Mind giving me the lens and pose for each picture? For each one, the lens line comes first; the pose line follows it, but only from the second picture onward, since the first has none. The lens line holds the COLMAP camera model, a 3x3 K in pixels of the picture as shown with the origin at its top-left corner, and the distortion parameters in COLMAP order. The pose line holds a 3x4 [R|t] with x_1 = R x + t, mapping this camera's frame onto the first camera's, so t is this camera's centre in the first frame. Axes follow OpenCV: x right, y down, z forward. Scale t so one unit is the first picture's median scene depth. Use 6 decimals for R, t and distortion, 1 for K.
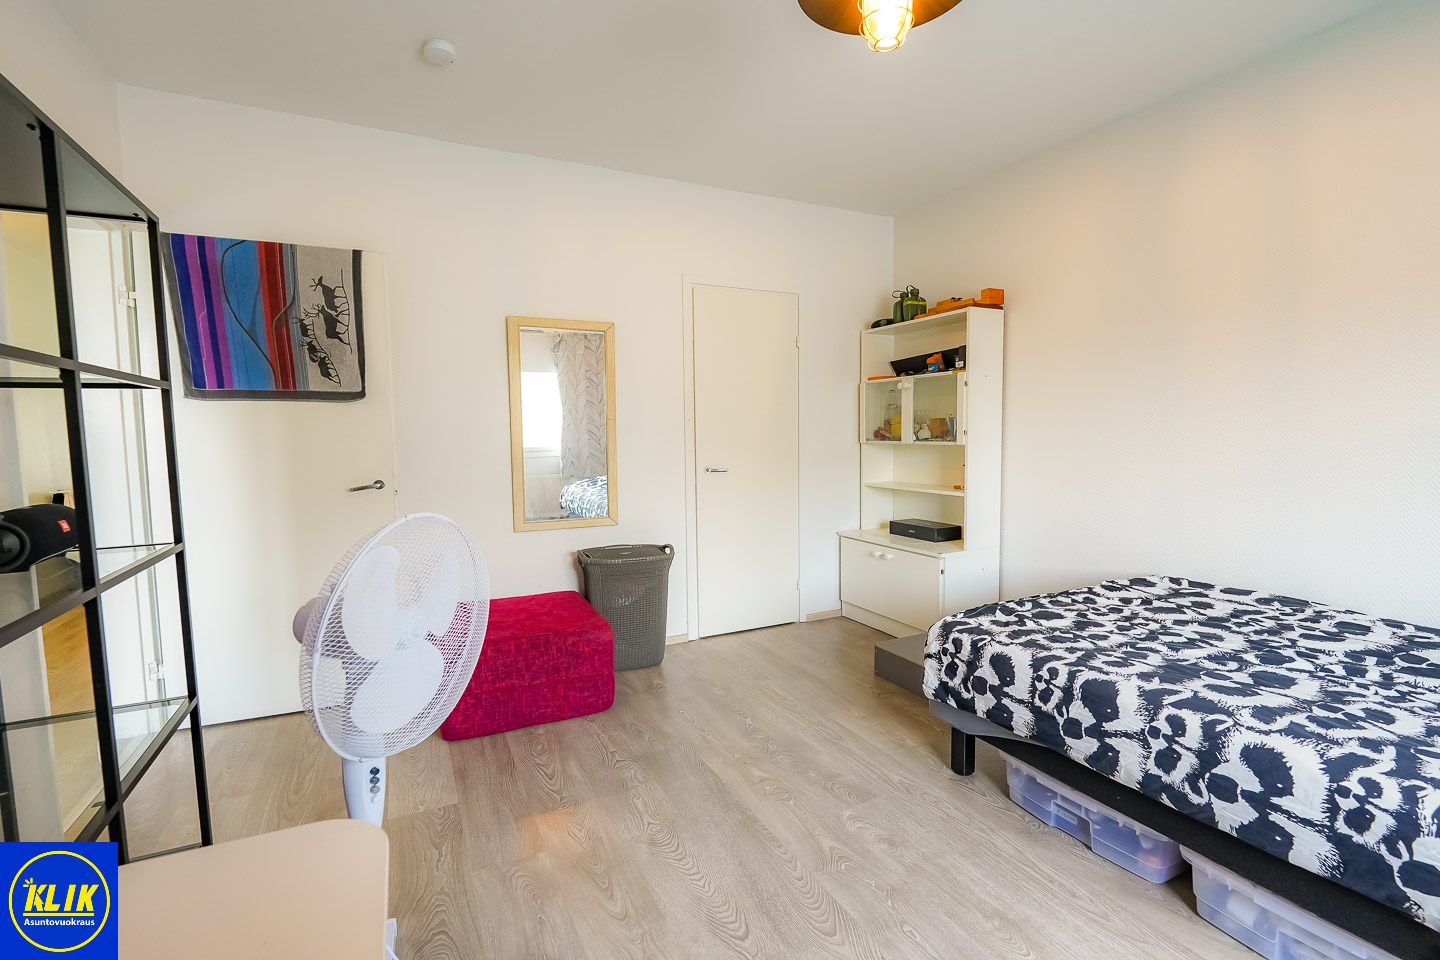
lens RADIAL K [[639.9, 0, 720.3], [0, 639.9, 484.9], [0, 0, 1]] dist [-0.017226, -0.000341]
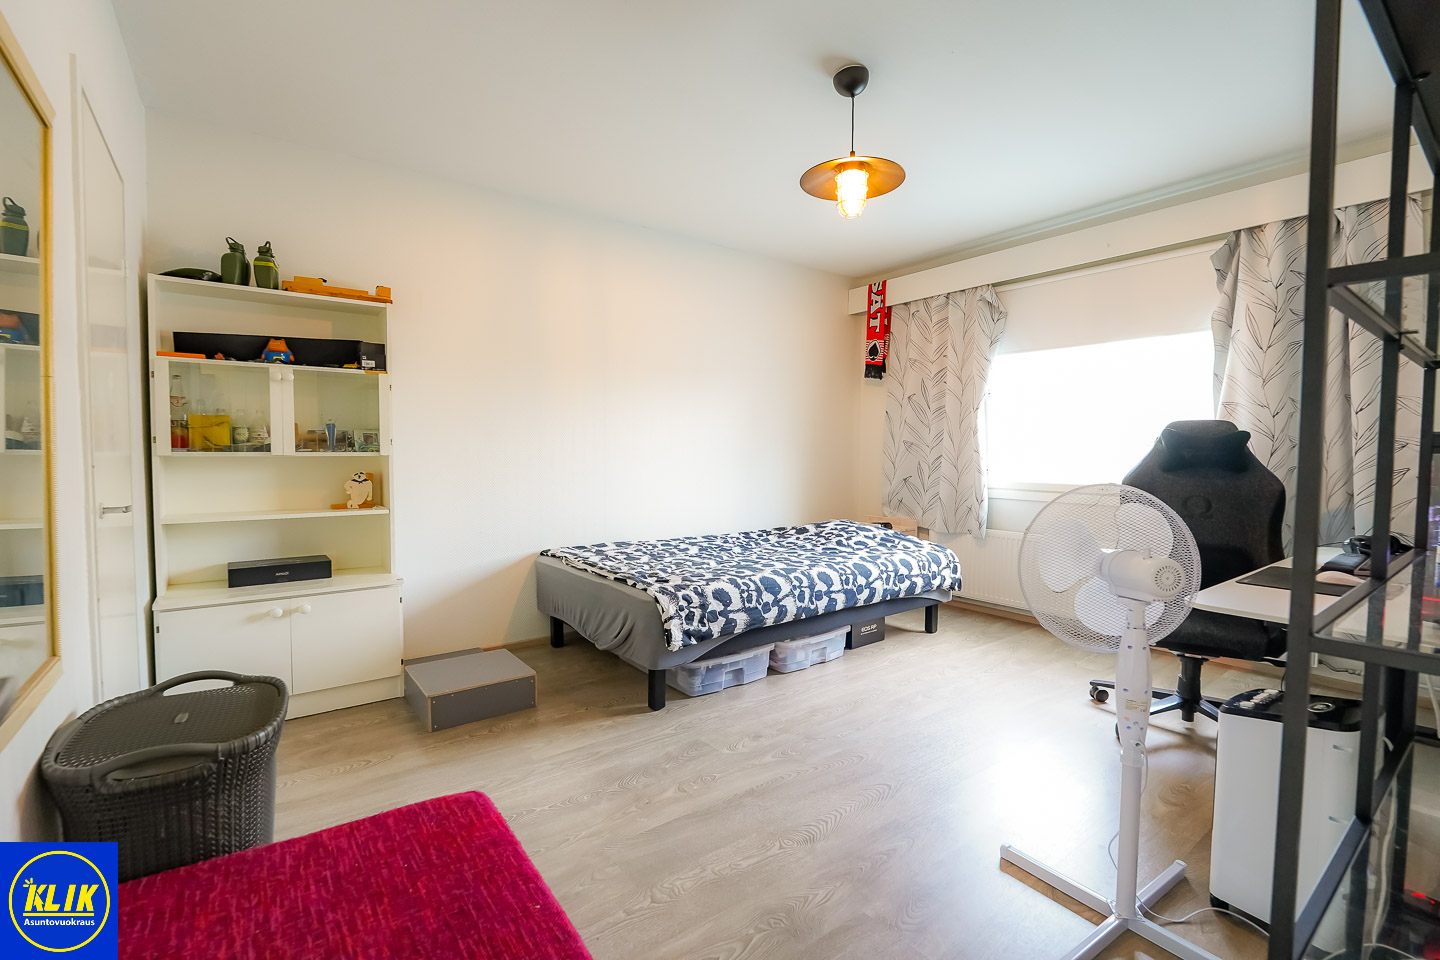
lens RADIAL K [[639.9, 0, 721.6], [0, 639.9, 476.5], [0, 0, 1]] dist [-0.017226, -0.000341]
pose [[-0.182569, -0.027257, 0.982815, -1.038232], [0.080290, 0.995864, 0.042533, -0.060070], [-0.979909, 0.086676, -0.179626, 1.254916]]
